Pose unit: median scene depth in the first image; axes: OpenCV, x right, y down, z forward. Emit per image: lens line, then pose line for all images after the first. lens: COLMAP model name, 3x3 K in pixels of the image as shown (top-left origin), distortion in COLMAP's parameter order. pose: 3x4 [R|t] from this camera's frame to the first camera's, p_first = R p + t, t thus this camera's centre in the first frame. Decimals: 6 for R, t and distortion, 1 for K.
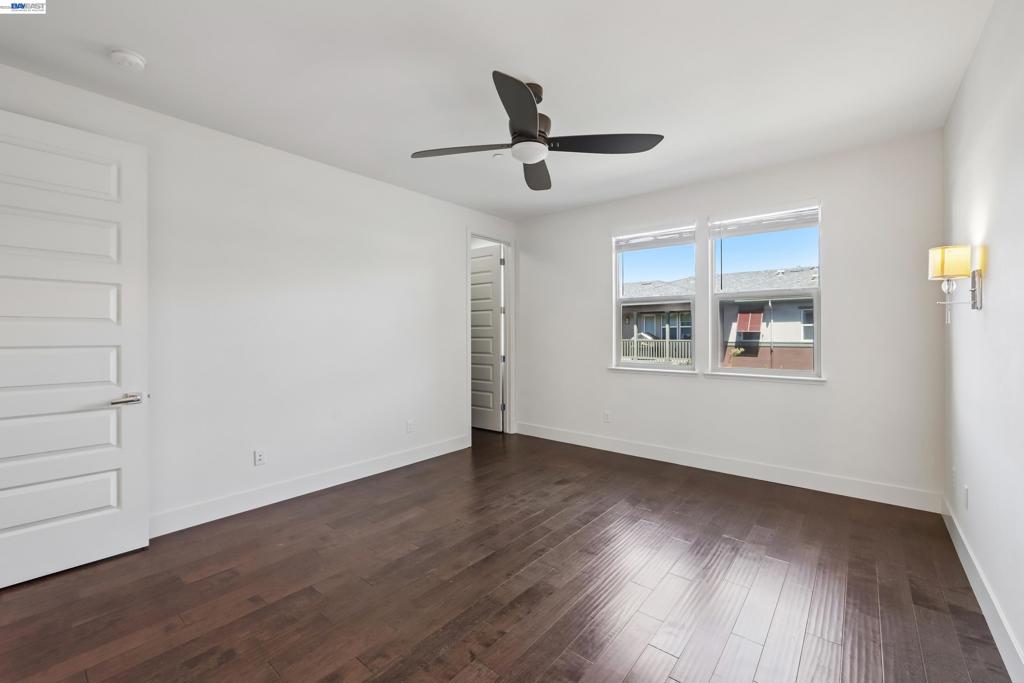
lens RADIAL K [[413.6, 0, 528.5], [0, 413.6, 331.5], [0, 0, 1]] dist [-0.001053, -0.000332]
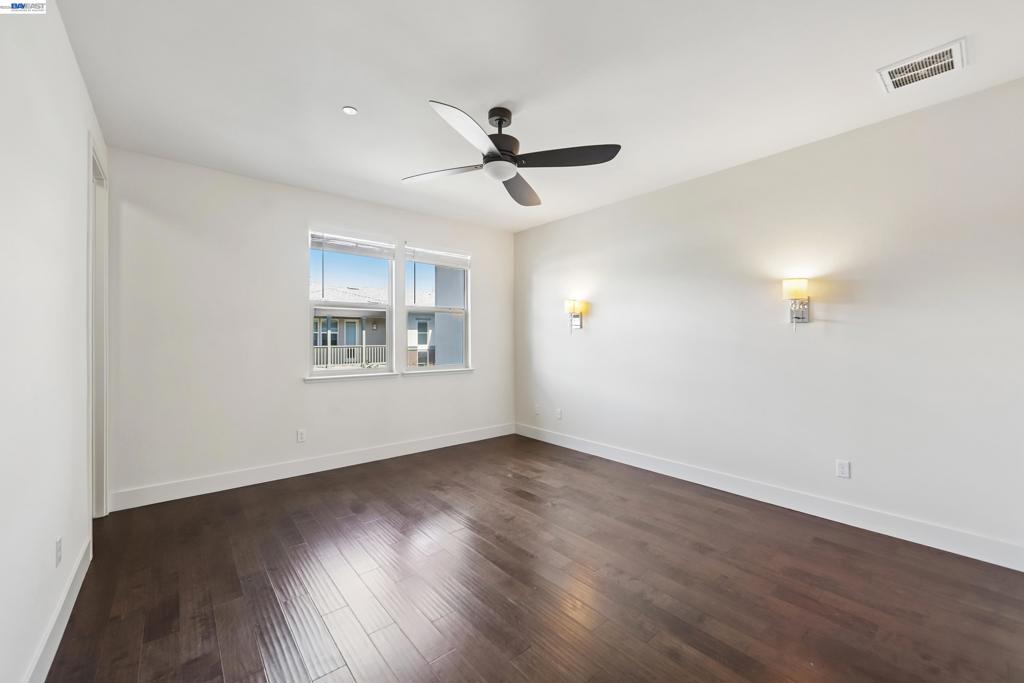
lens RADIAL K [[412.7, 0, 497.8], [0, 412.7, 339.5], [0, 0, 1]] dist [-0.001385, -0.000349]
pose [[0.220714, -0.005233, 0.975325, -0.622758], [-0.004969, 0.999967, 0.006490, -0.004084], [-0.975326, -0.006279, 0.220680, 0.455268]]
